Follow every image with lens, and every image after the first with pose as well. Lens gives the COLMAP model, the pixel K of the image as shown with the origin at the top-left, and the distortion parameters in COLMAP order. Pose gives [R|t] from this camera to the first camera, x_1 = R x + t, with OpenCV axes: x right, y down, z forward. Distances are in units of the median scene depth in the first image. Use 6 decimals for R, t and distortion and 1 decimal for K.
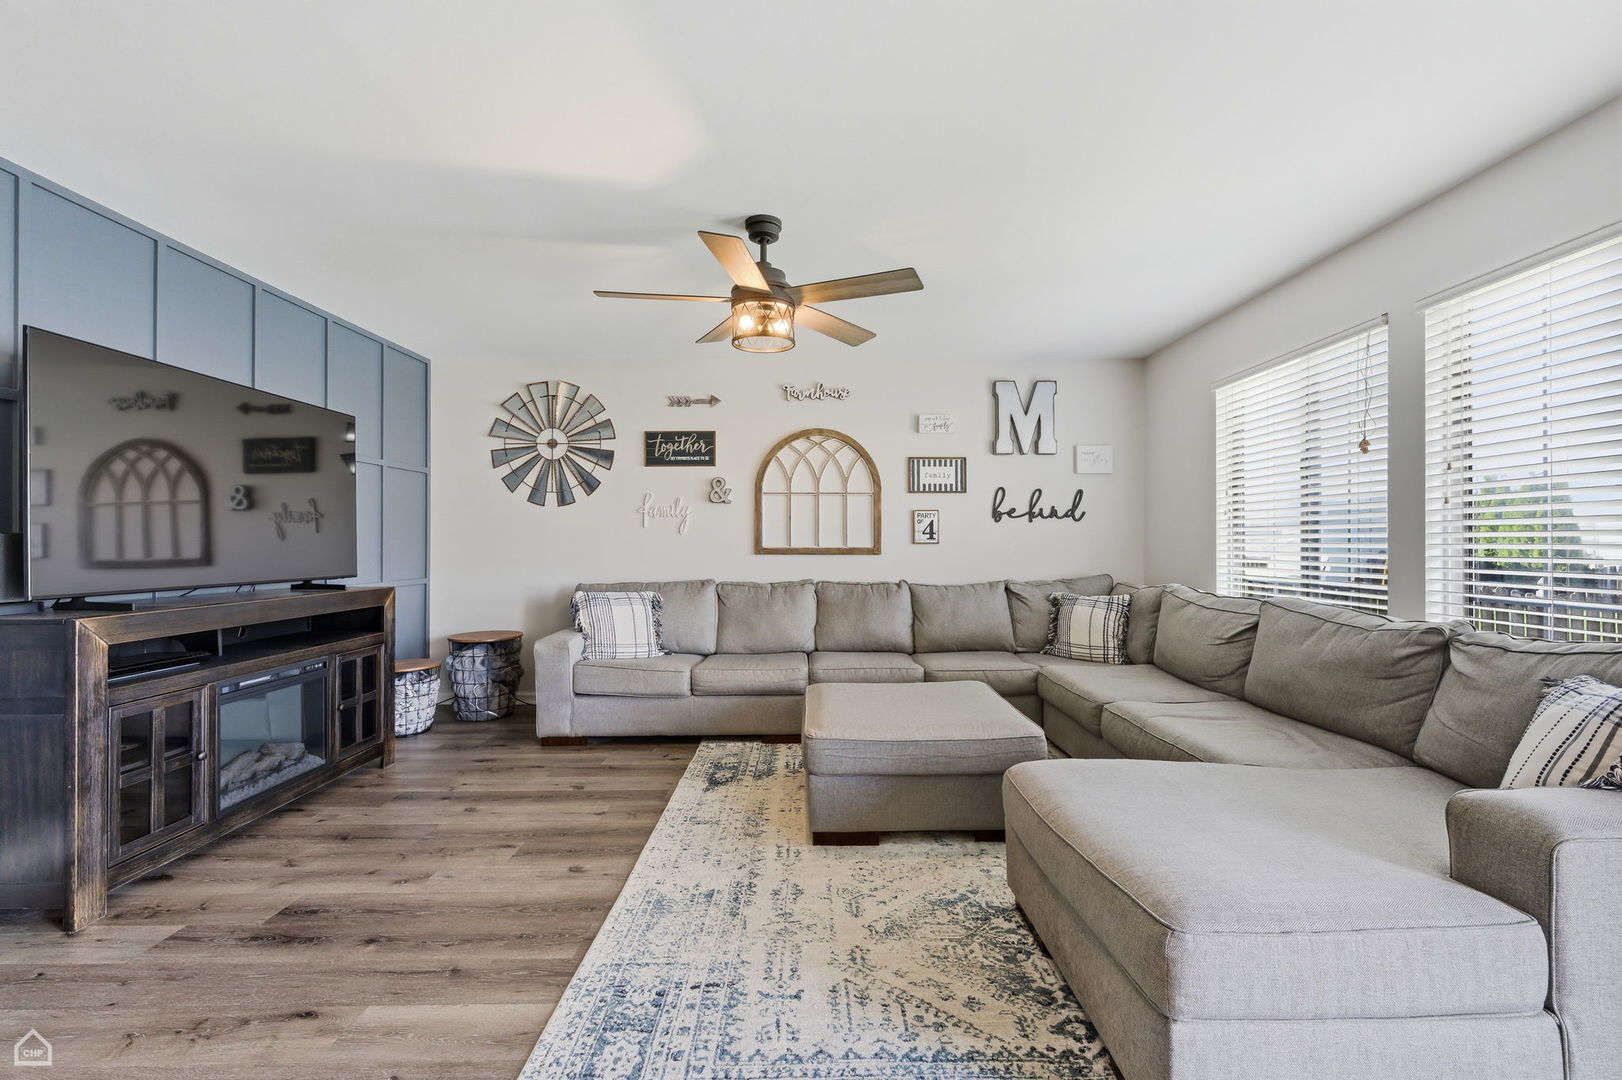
lens RADIAL K [[641.7, 0, 816.0], [0, 641.7, 546.8], [0, 0, 1]] dist [-0.010283, 0.000031]
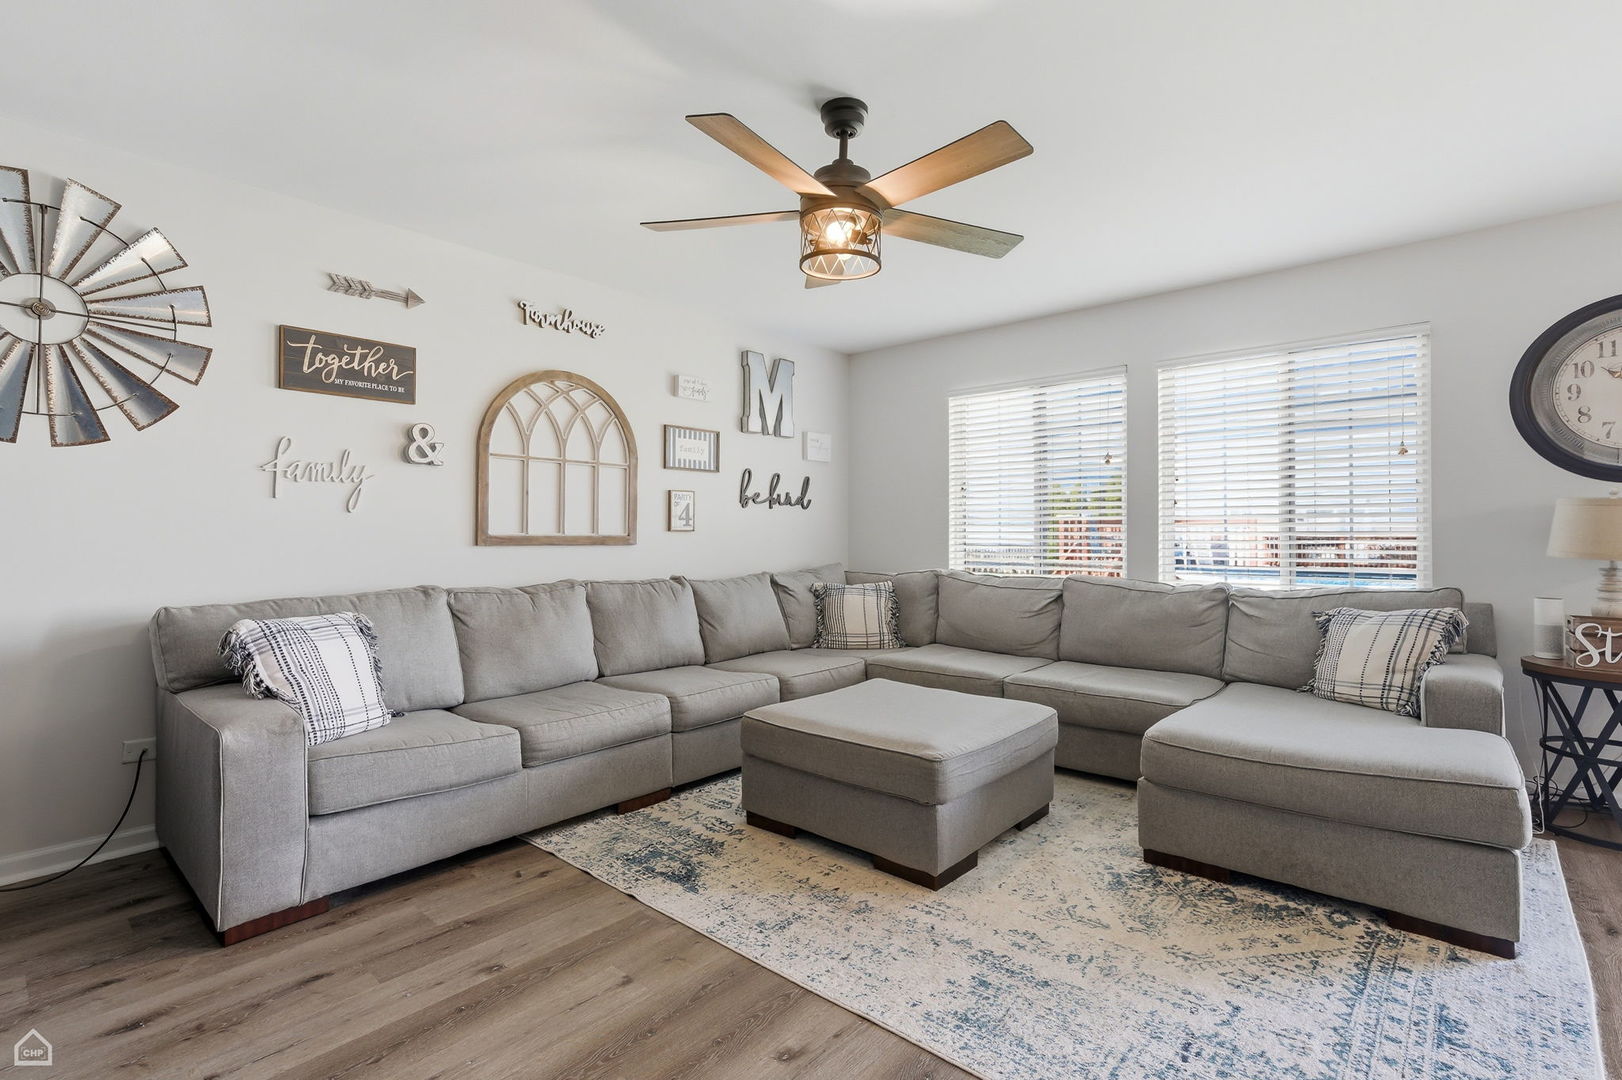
lens RADIAL K [[736.2, 0, 810.4], [0, 736.2, 525.4], [0, 0, 1]] dist [-0.002591, 0.001646]
pose [[0.686162, 0.013066, 0.727332, -0.443644], [0.002394, 0.999793, -0.020220, 0.007656], [-0.727445, 0.015615, 0.685988, 0.251339]]
